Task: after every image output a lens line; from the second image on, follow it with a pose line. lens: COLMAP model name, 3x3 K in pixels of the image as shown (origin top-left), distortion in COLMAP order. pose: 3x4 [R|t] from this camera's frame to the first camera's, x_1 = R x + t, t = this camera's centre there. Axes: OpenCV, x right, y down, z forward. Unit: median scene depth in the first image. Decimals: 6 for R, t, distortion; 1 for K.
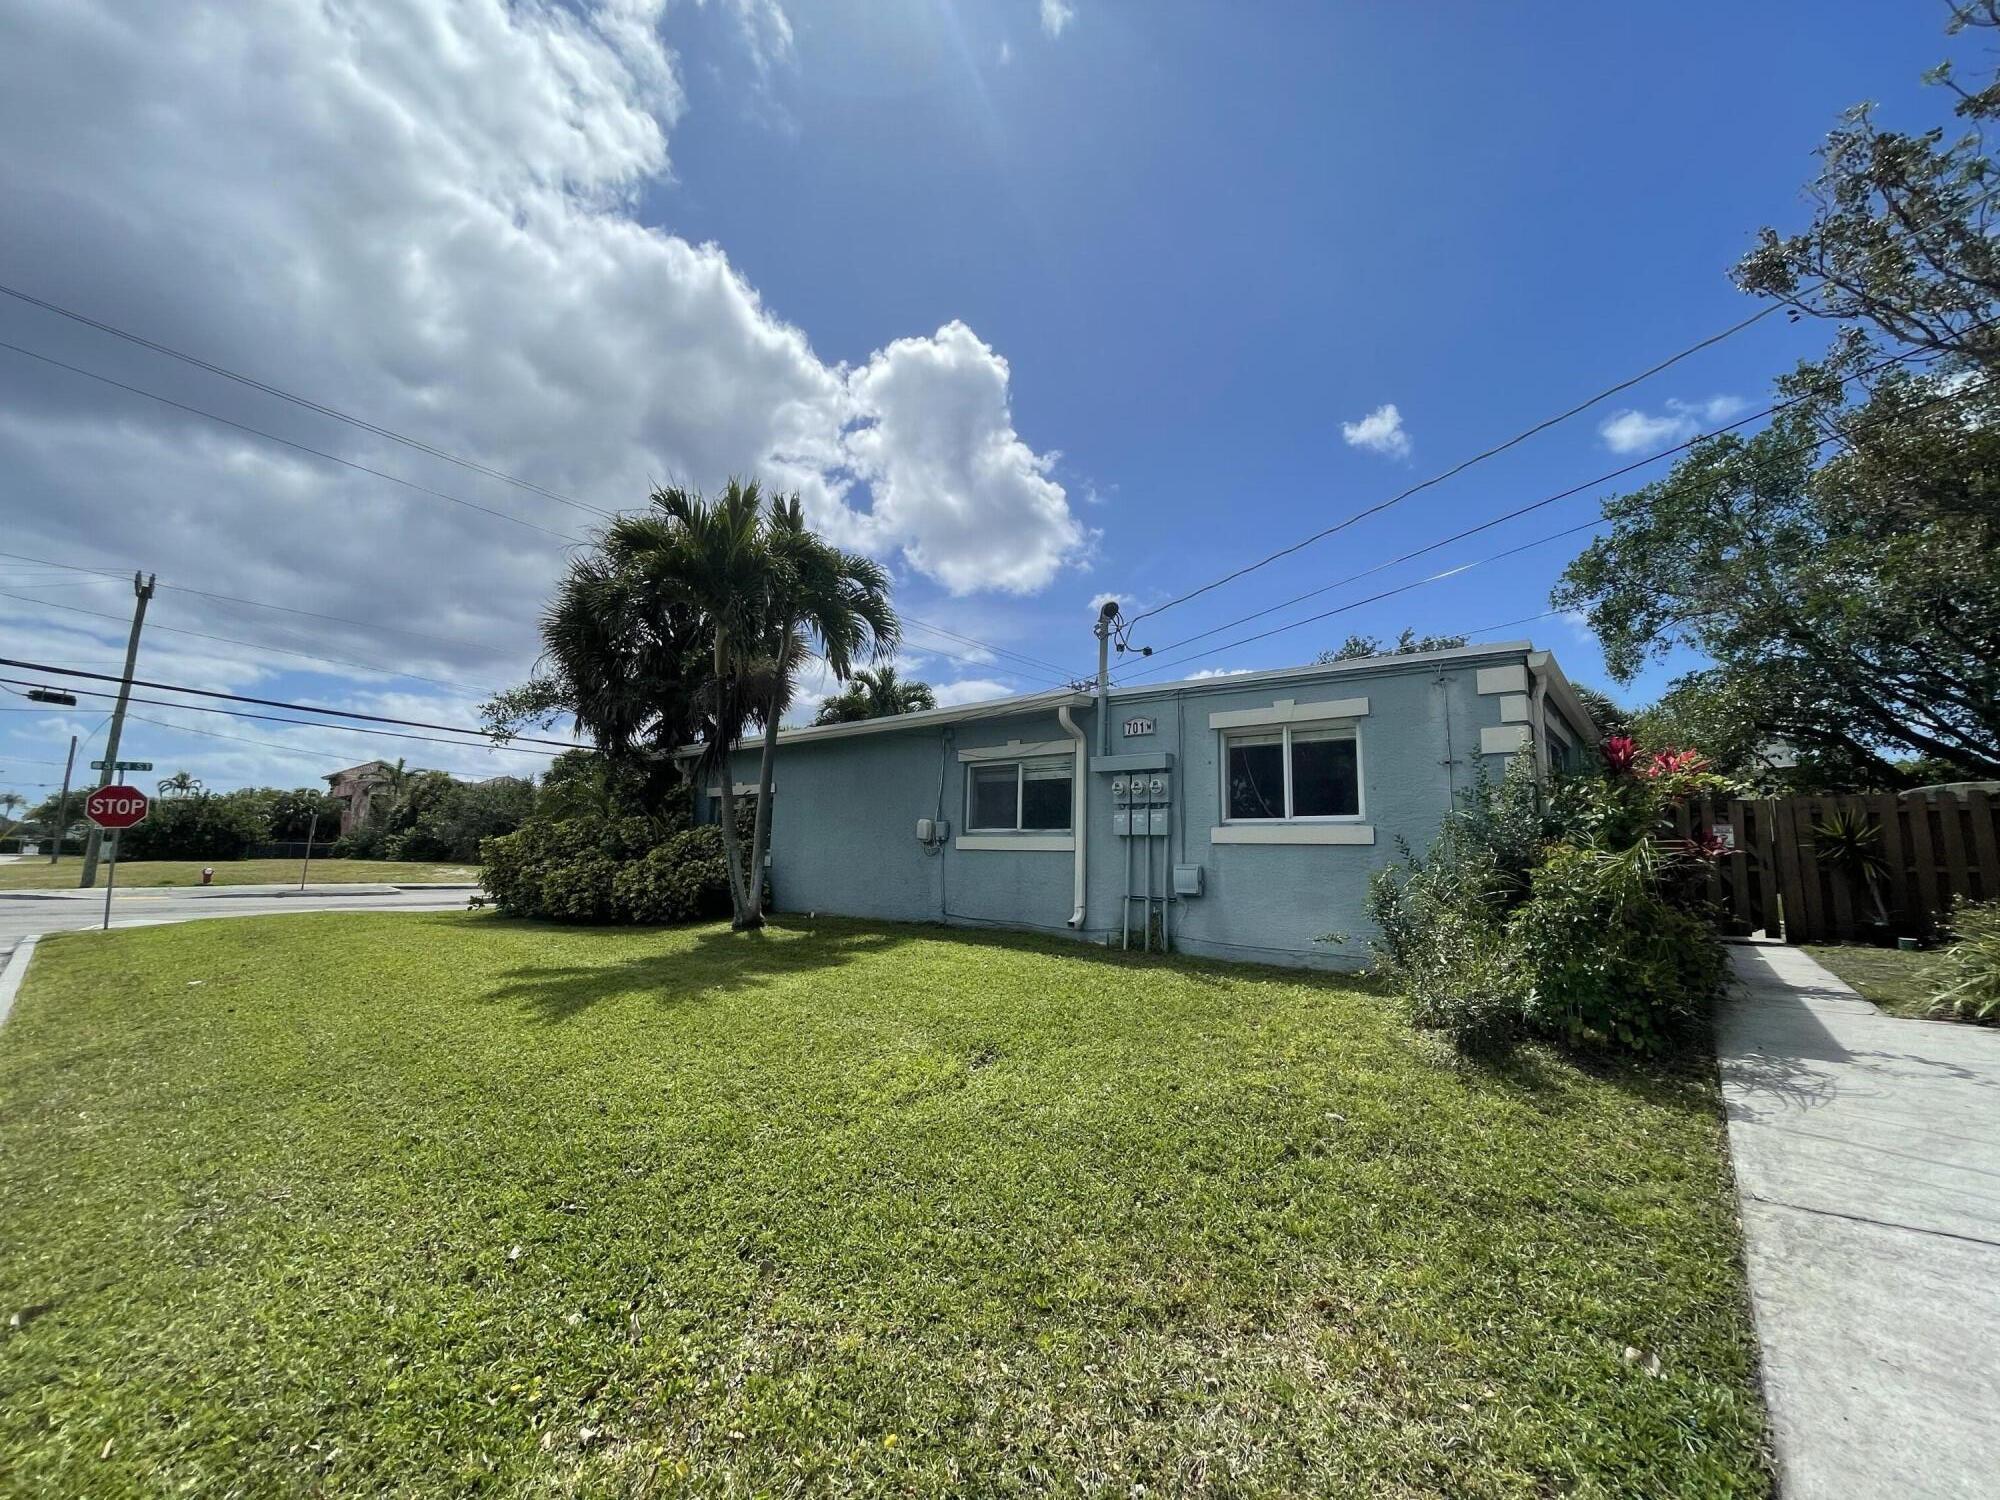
lens RADIAL K [[805.1, 0, 1004.4], [0, 805.1, 743.3], [0, 0, 1]] dist [-0.007563, 0.004169]
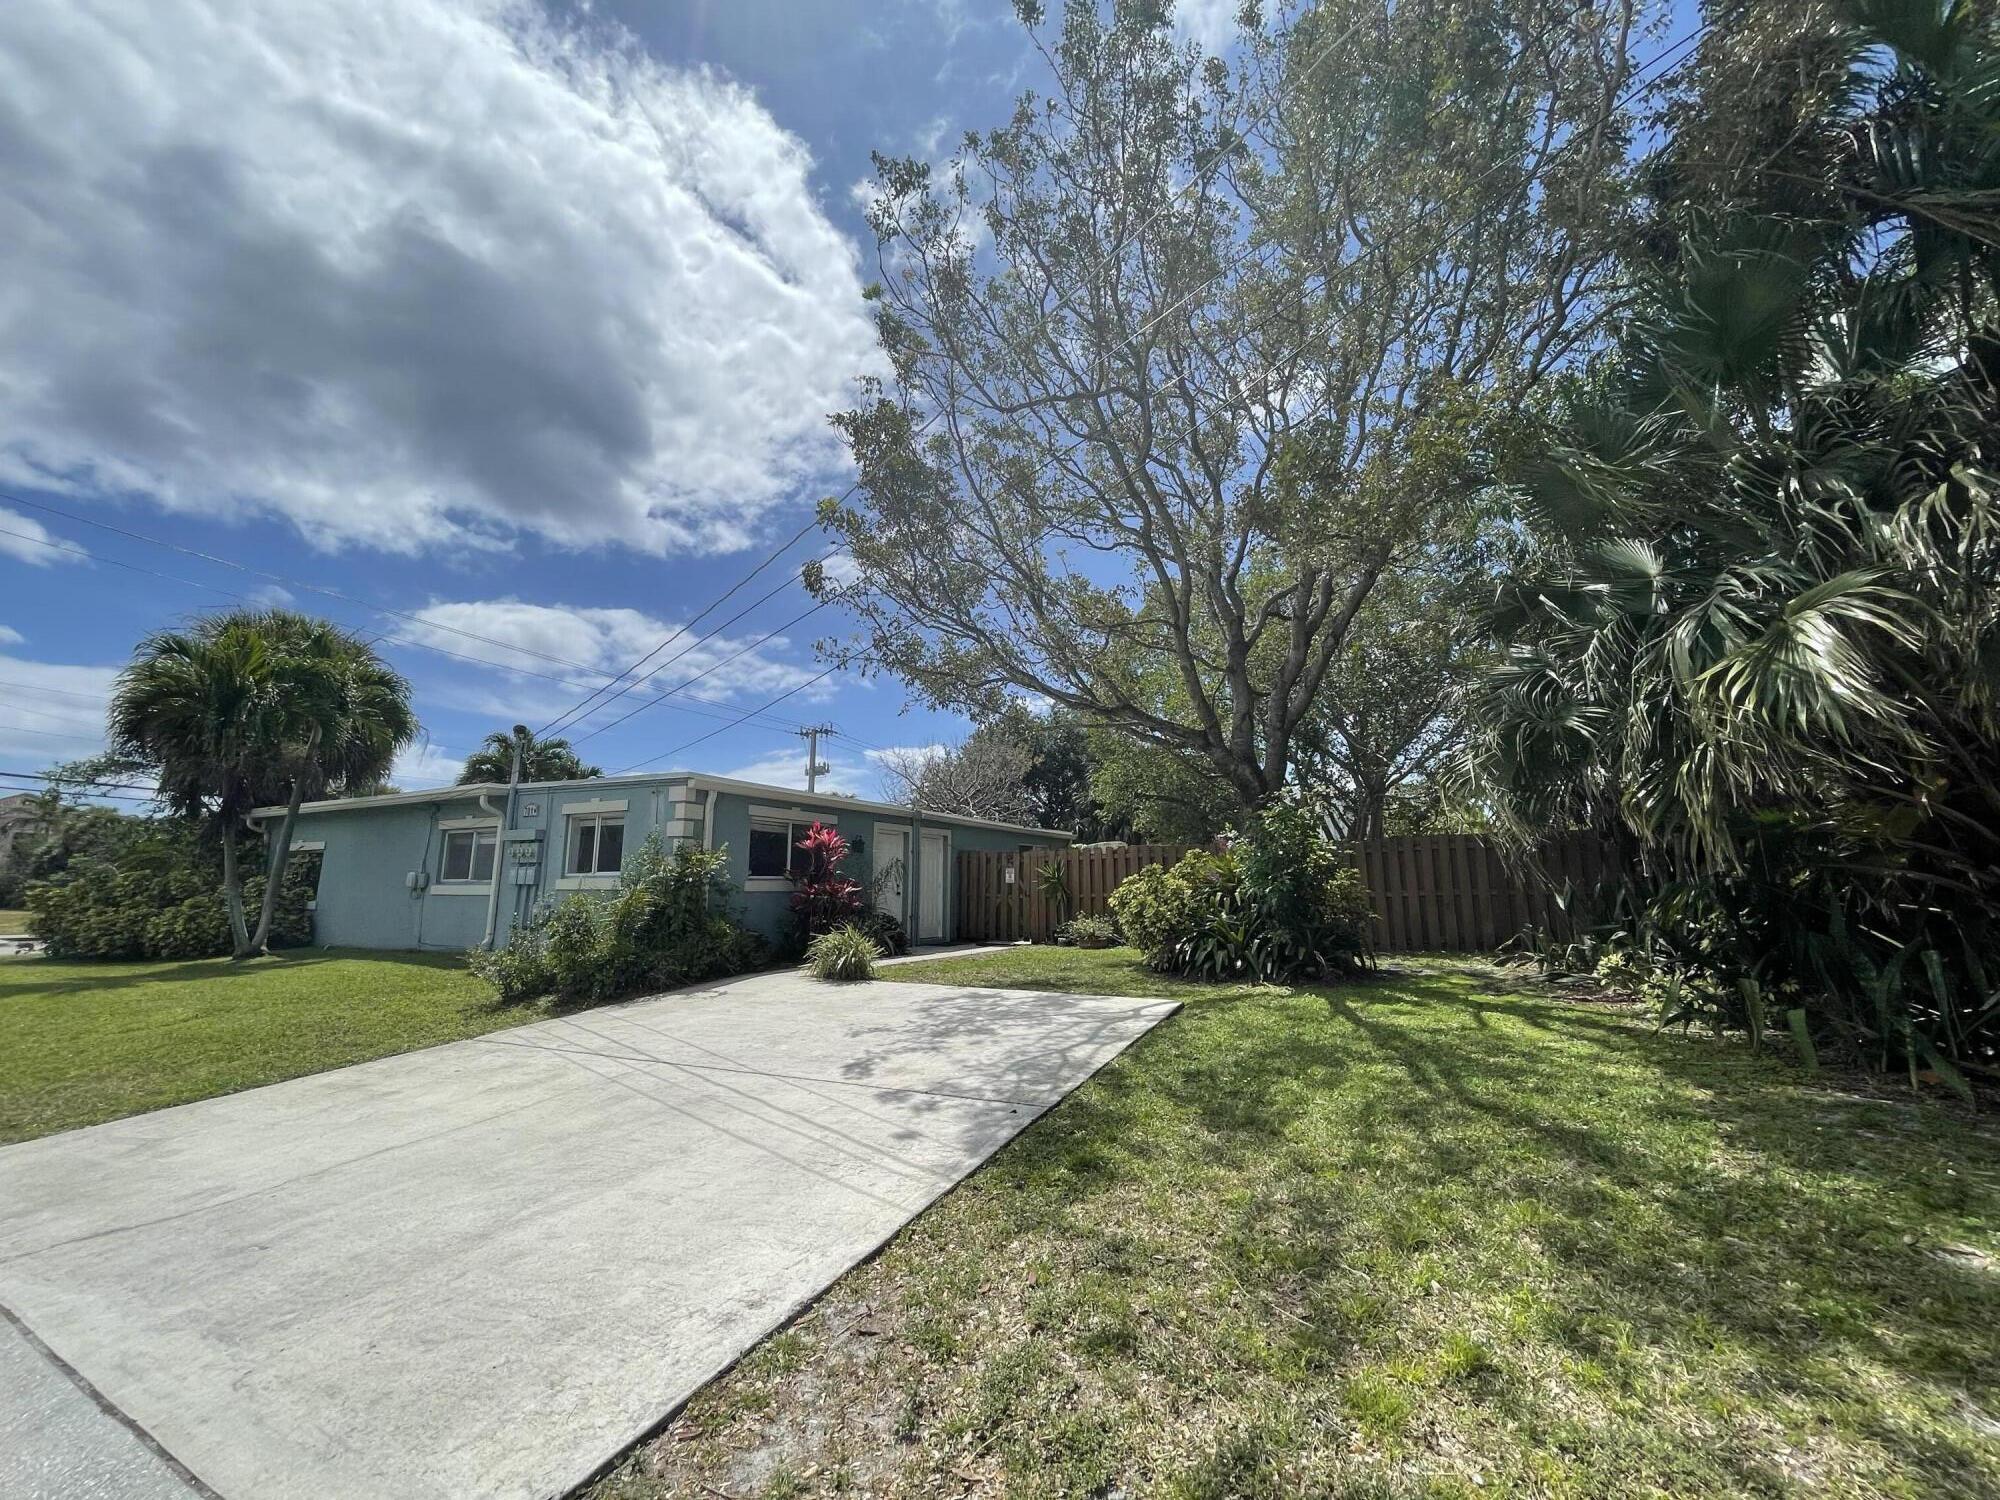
lens RADIAL K [[805.1, 0, 1004.4], [0, 805.1, 743.3], [0, 0, 1]] dist [-0.007563, 0.004169]
pose [[0.978624, 0.019343, 0.204746, 0.542944], [-0.011385, 0.999136, -0.039976, -0.071696], [-0.205343, 0.036791, 0.977998, -0.479308]]
